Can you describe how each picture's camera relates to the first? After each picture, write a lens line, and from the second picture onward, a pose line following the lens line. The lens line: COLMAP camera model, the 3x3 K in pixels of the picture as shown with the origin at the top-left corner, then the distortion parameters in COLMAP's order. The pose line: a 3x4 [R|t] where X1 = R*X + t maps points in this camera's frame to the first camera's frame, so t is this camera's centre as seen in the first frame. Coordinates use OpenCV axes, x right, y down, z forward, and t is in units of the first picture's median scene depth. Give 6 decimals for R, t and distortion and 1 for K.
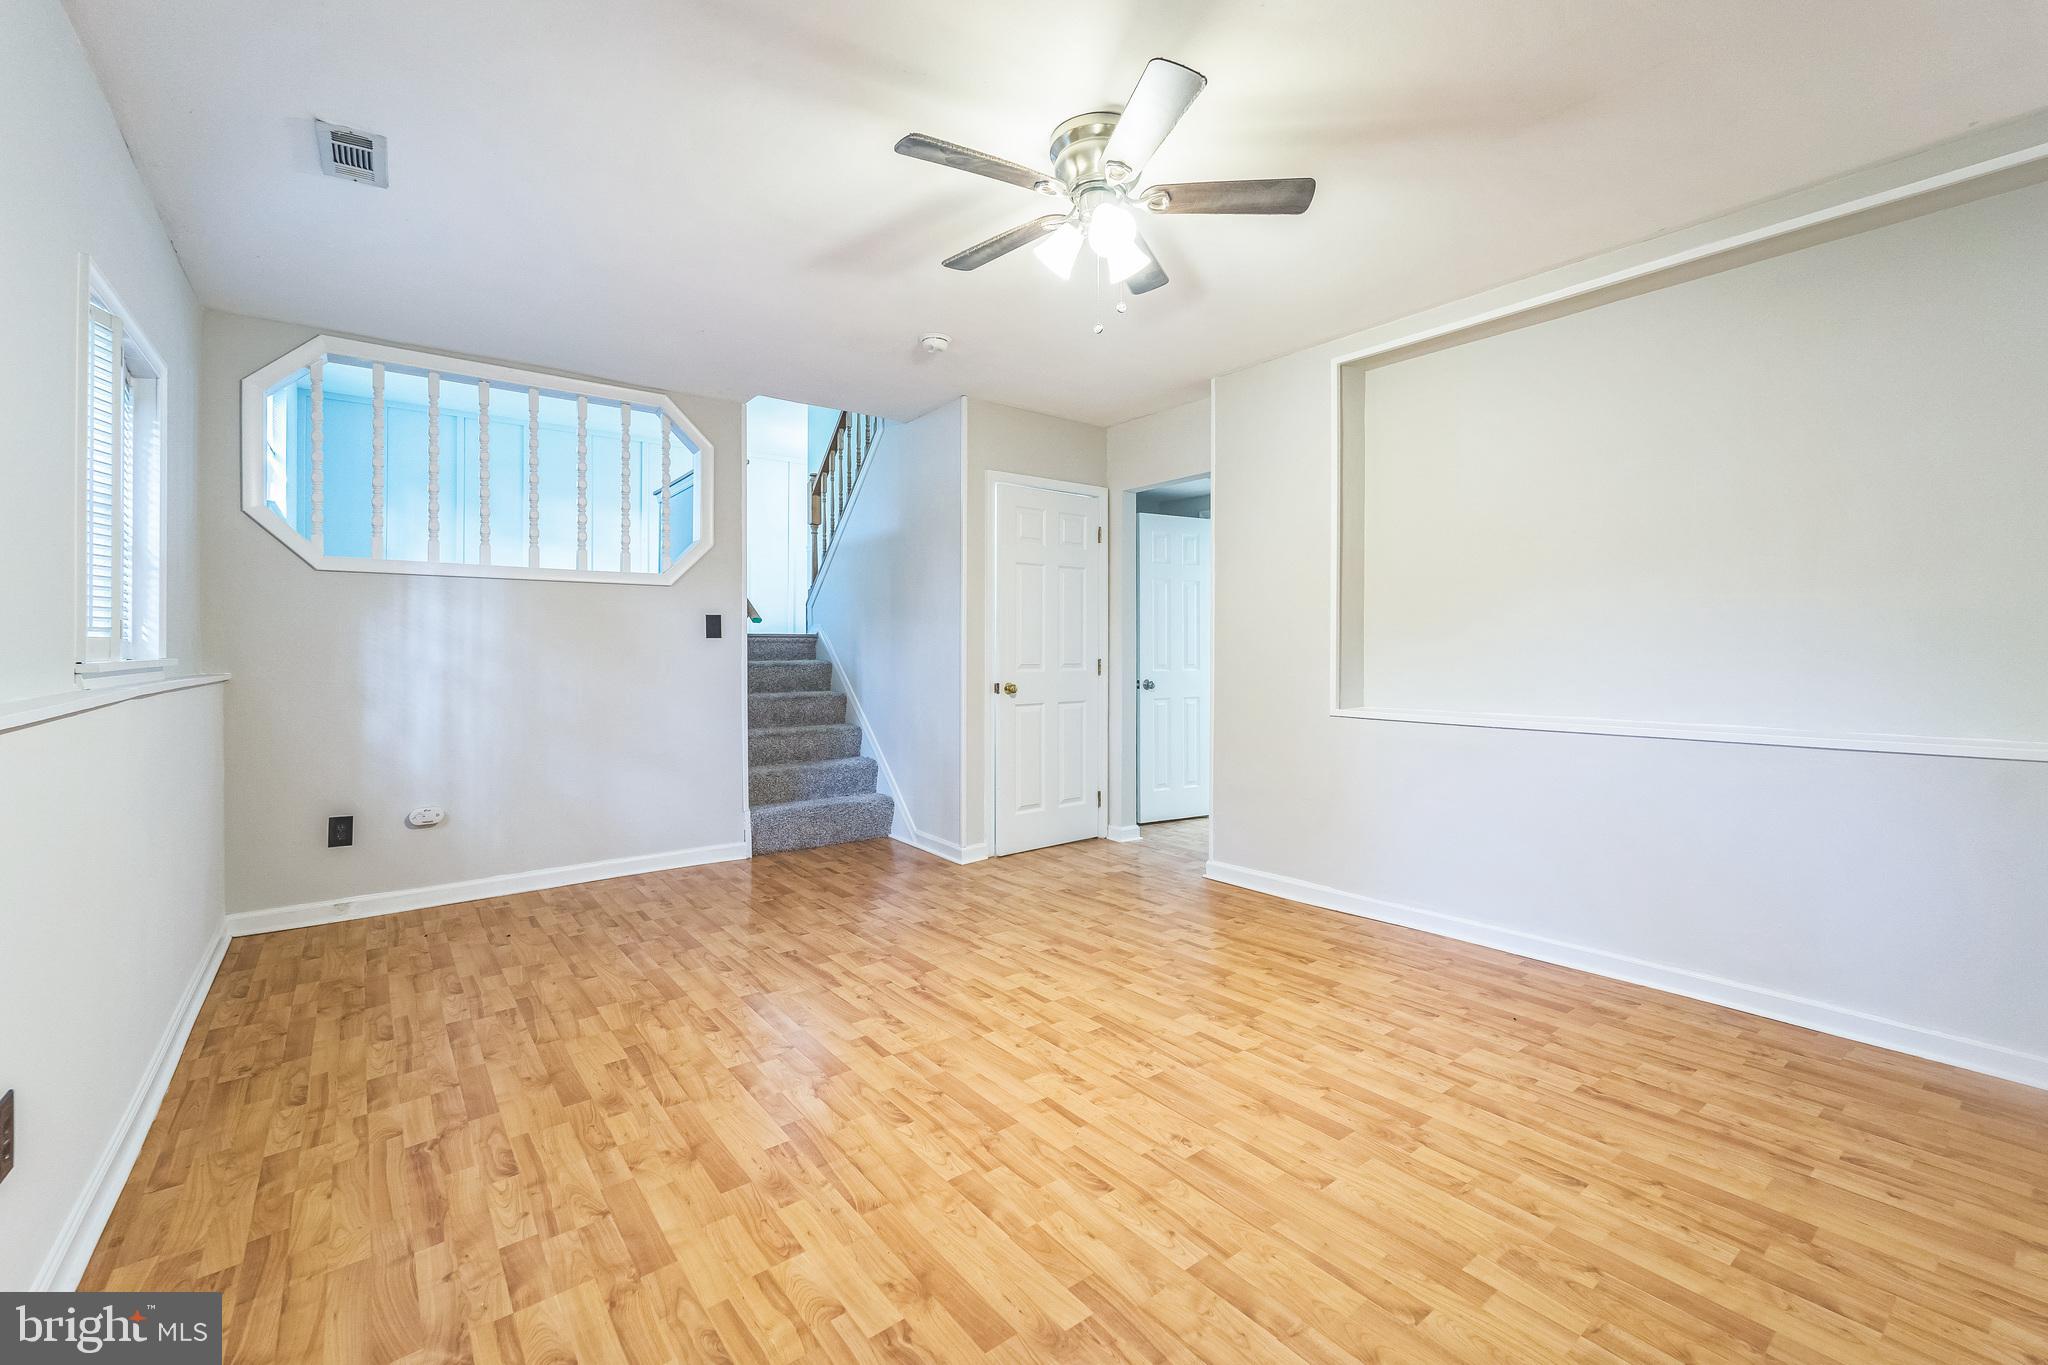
lens RADIAL K [[847.4, 0, 1057.1], [0, 847.4, 647.7], [0, 0, 1]] dist [0.003581, -0.002204]
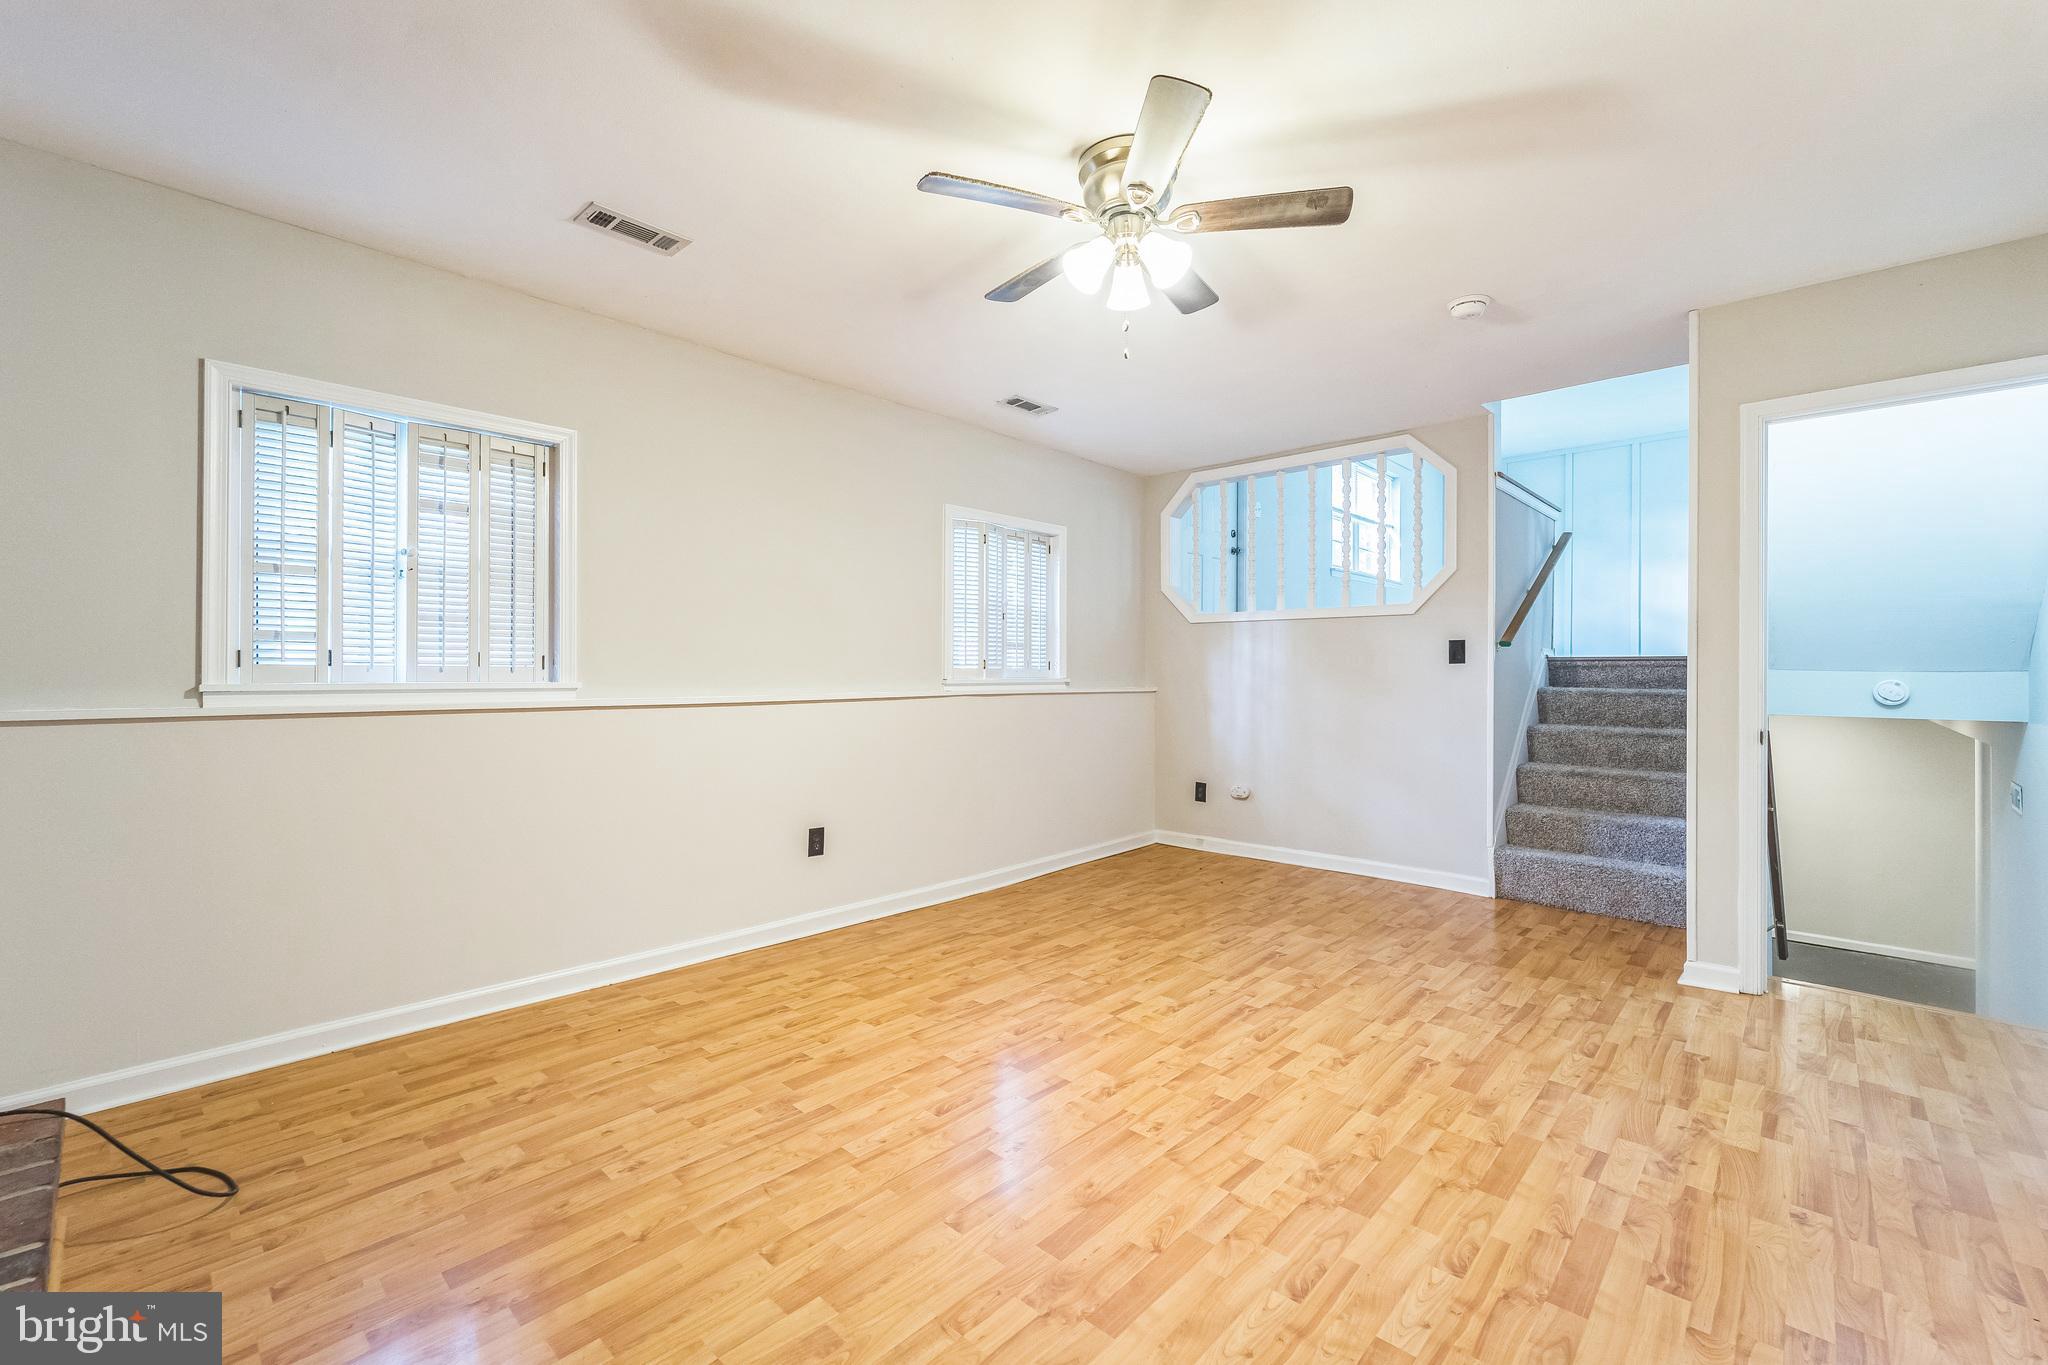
lens RADIAL K [[847.4, 0, 1030.4], [0, 847.4, 675.3], [0, 0, 1]] dist [0.003581, -0.002204]
pose [[0.154383, 0.005105, -0.987998, 0.803119], [0.001072, 0.999985, 0.005335, -0.005415], [0.988010, -0.001882, 0.154375, 0.582470]]
